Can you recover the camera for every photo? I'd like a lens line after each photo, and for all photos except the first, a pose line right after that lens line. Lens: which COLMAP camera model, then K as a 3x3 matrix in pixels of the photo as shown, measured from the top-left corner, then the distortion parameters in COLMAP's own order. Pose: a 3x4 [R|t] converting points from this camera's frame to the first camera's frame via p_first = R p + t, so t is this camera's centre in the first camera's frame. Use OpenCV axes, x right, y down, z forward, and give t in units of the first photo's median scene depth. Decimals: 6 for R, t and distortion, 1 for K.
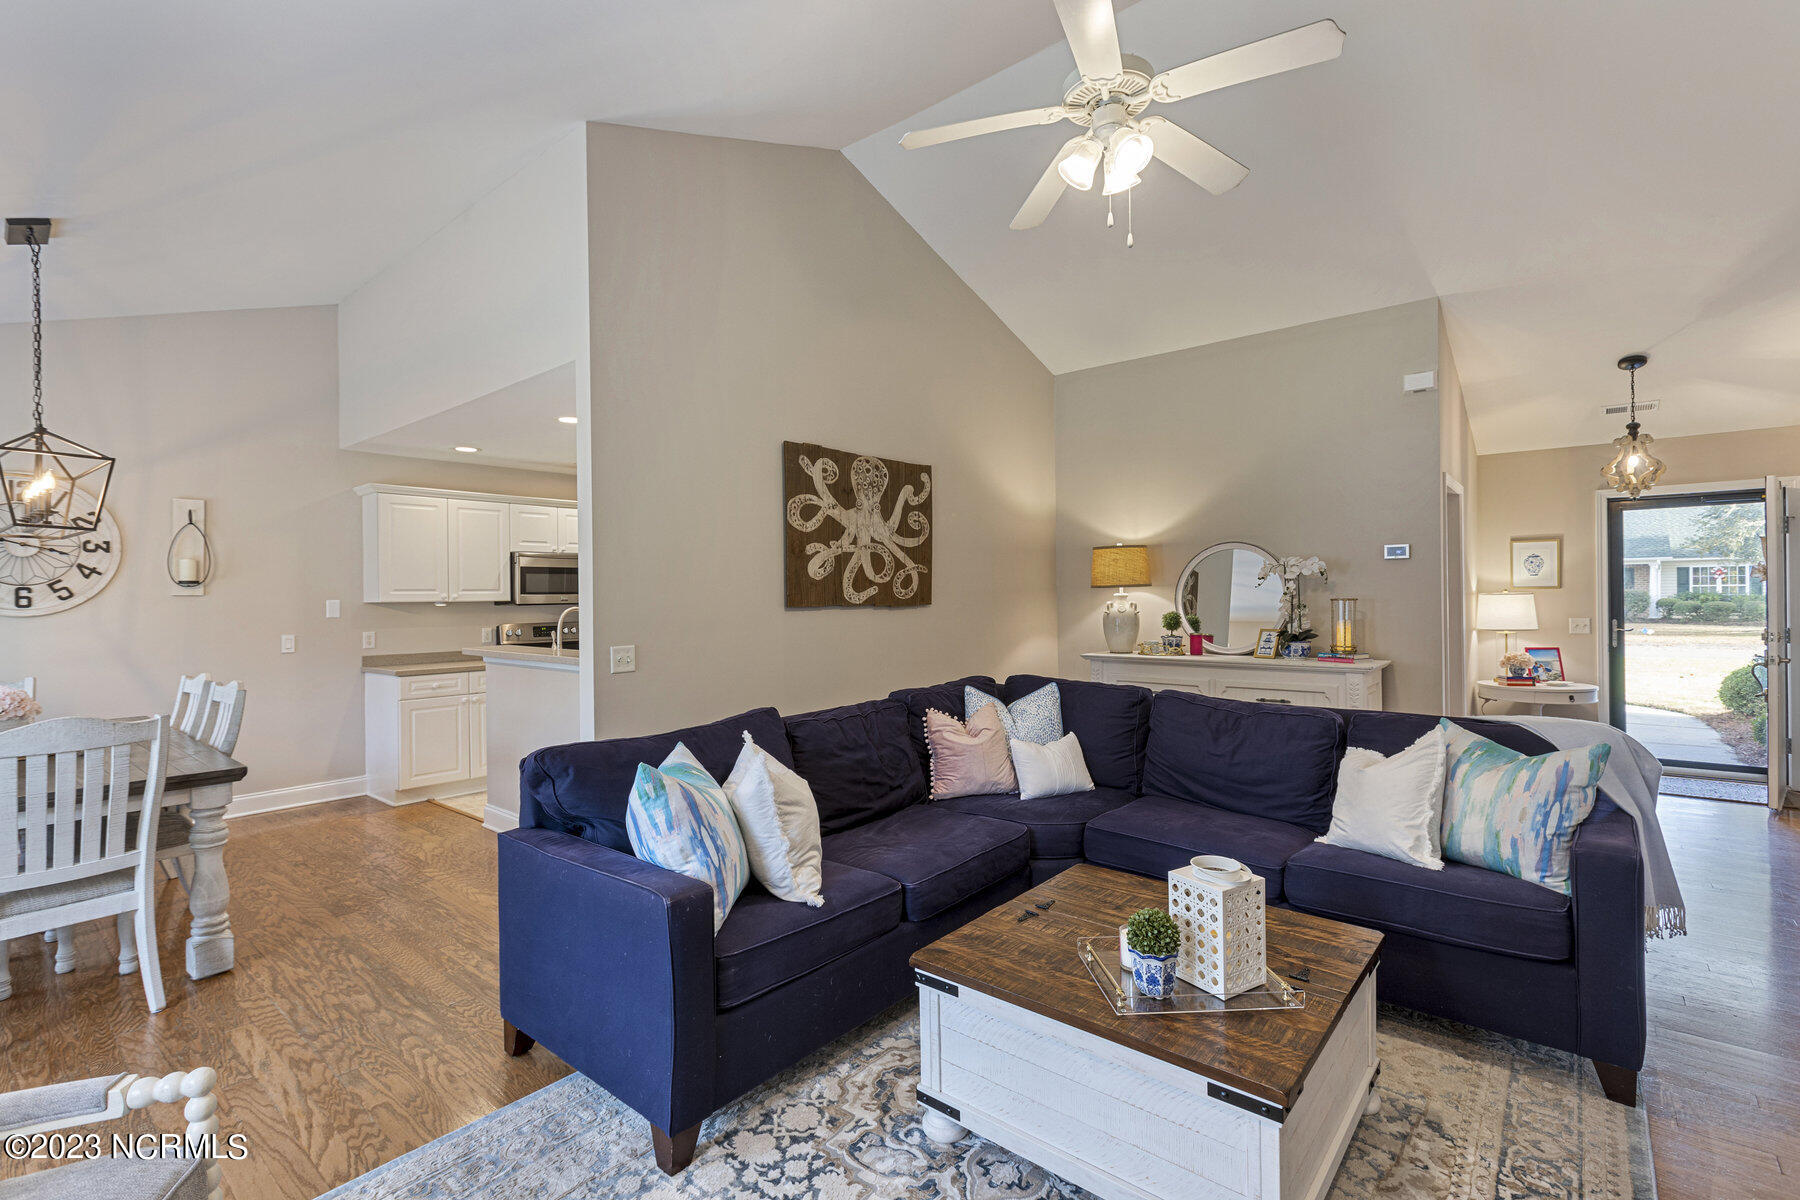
lens RADIAL K [[805.1, 0, 901.1], [0, 805.1, 593.0], [0, 0, 1]] dist [0.000831, 0.000044]
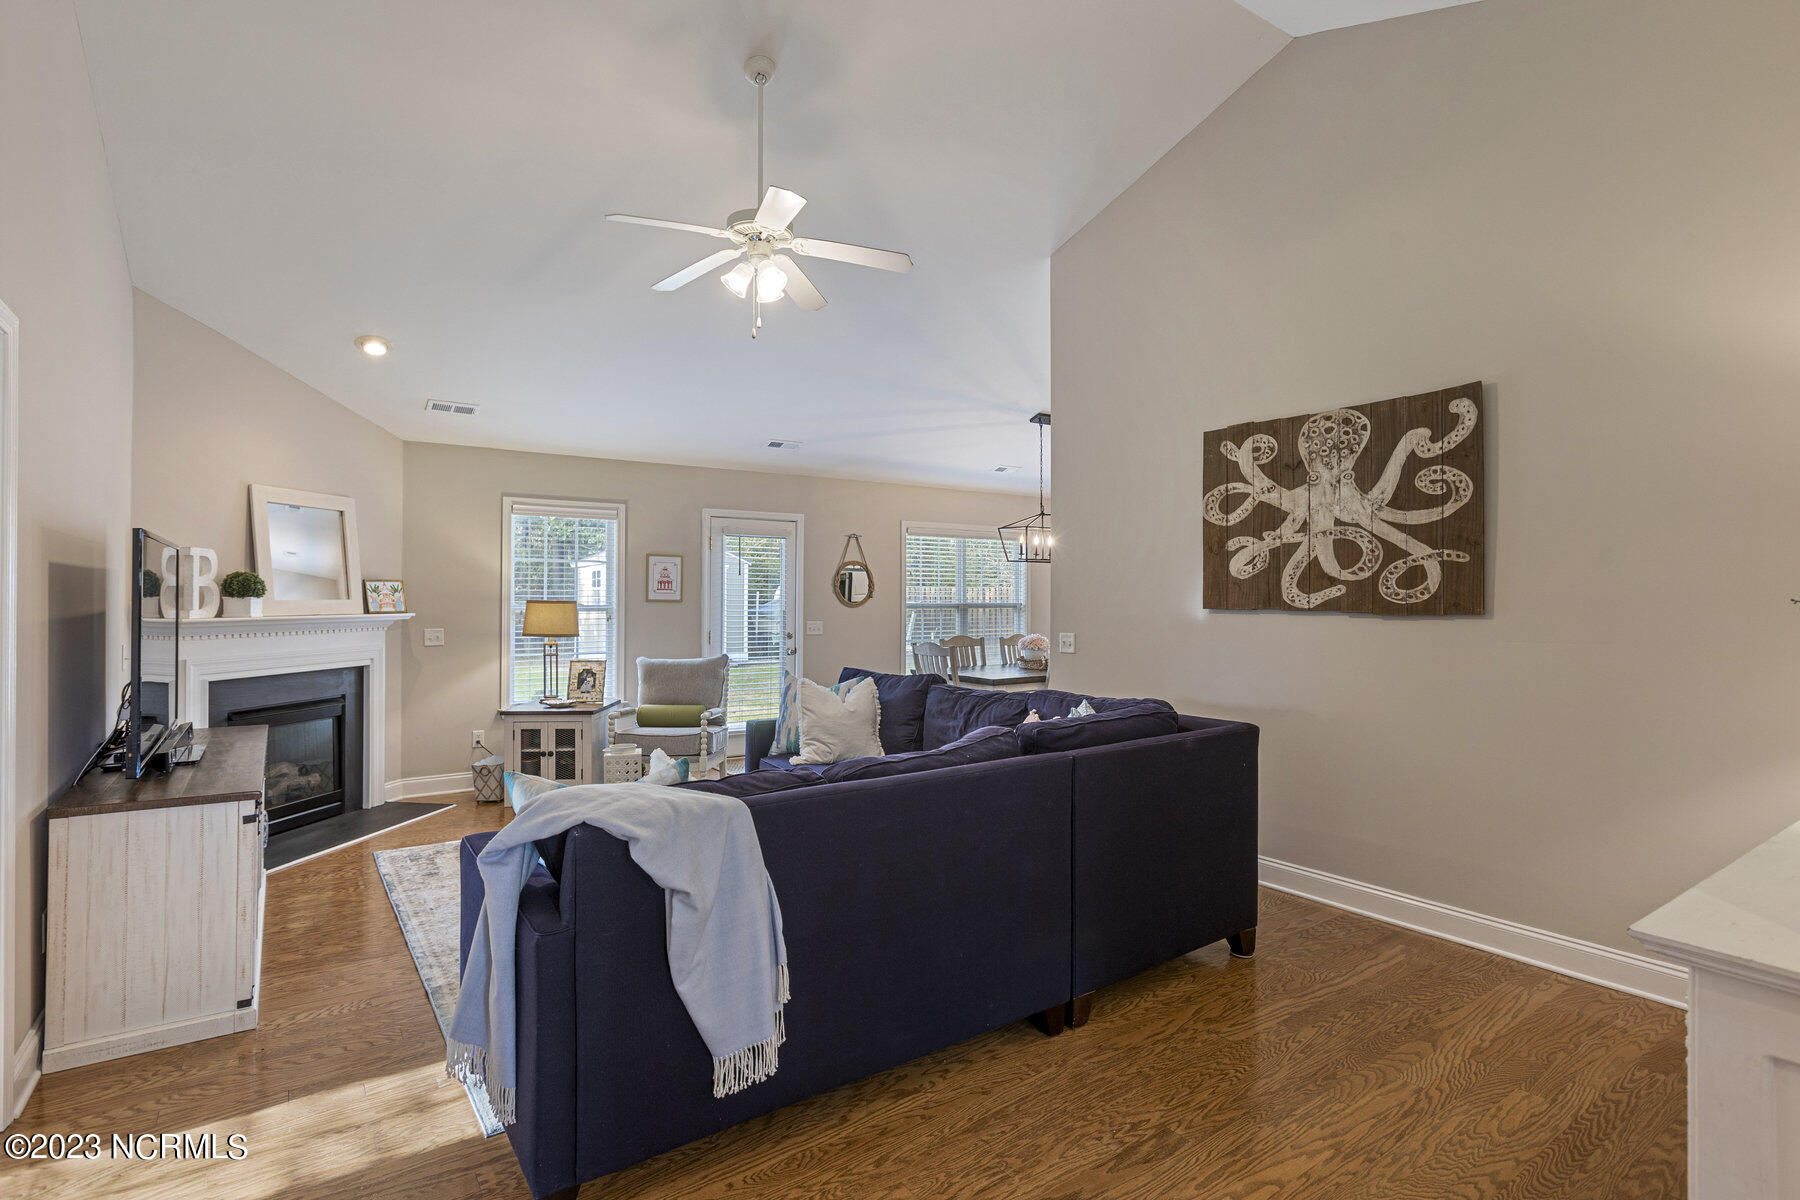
lens RADIAL K [[899.2, 0, 902.3], [0, 899.2, 594.4], [0, 0, 1]] dist [0.000486, -0.000011]
pose [[-0.245358, 0.007624, -0.969403, 0.883094], [0.003171, 0.999970, 0.007062, -0.007229], [0.969427, -0.001341, -0.245375, 0.838851]]
